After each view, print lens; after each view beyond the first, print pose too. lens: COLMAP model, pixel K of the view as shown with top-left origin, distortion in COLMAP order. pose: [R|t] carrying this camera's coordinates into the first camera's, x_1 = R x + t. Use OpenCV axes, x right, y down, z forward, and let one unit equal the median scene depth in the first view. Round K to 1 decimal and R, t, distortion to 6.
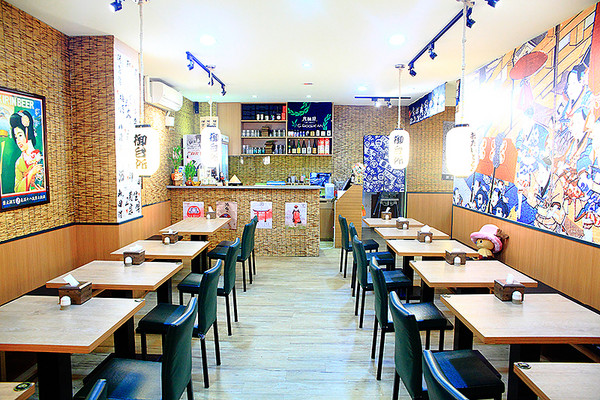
lens RADIAL K [[414.5, 0, 300.0], [0, 414.5, 200.0], [0, 0, 1]] dist [-0.111911, 0.095835]
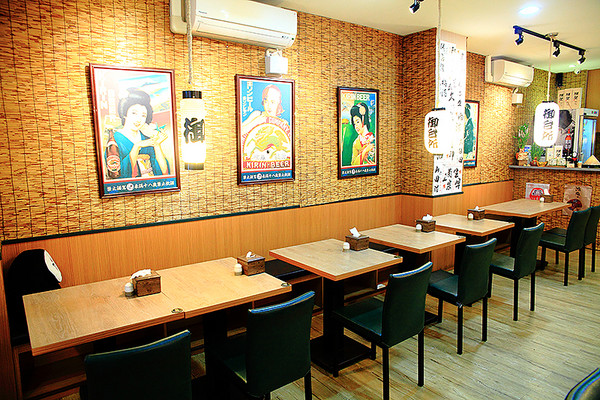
lens RADIAL K [[414.5, 0, 300.0], [0, 414.5, 200.0], [0, 0, 1]] dist [-0.111911, 0.095835]
pose [[0.623623, 0.093481, -0.776116, 0.219505], [-0.052677, 0.995593, 0.077589, -0.001283], [0.779948, -0.007503, 0.625799, 0.005006]]
